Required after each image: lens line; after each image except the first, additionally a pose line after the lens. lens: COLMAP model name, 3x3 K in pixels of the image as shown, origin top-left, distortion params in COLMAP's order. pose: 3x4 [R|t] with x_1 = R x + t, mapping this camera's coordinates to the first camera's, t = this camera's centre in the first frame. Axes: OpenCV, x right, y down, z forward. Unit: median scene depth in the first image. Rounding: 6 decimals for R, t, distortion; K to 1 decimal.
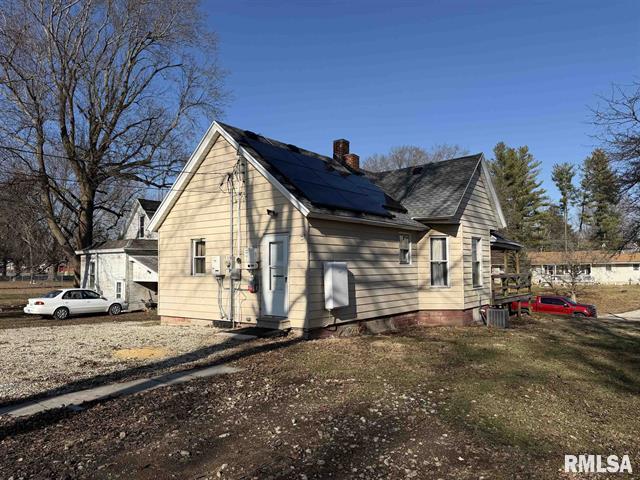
lens RADIAL K [[444.5, 0, 321.3], [0, 444.5, 238.4], [0, 0, 1]] dist [0.054089, 0.000131]
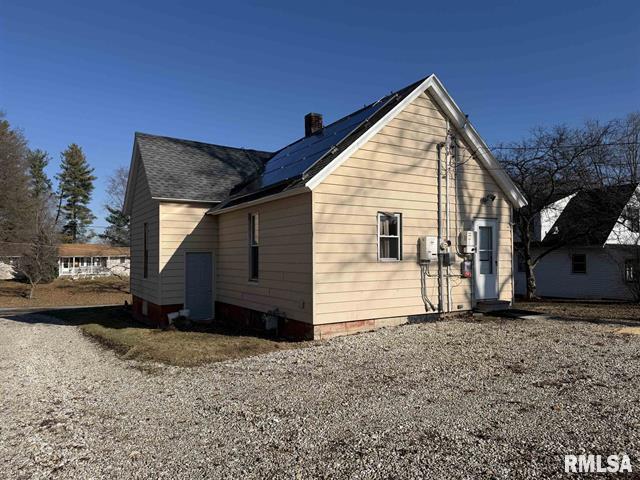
lens RADIAL K [[444.5, 0, 320.1], [0, 444.5, 244.3], [0, 0, 1]] dist [0.054089, 0.000131]
pose [[0.371686, 0.034903, 0.927702, -1.126228], [-0.059259, 0.998147, -0.013811, 0.079851], [-0.926465, -0.049841, 0.373066, 0.911906]]
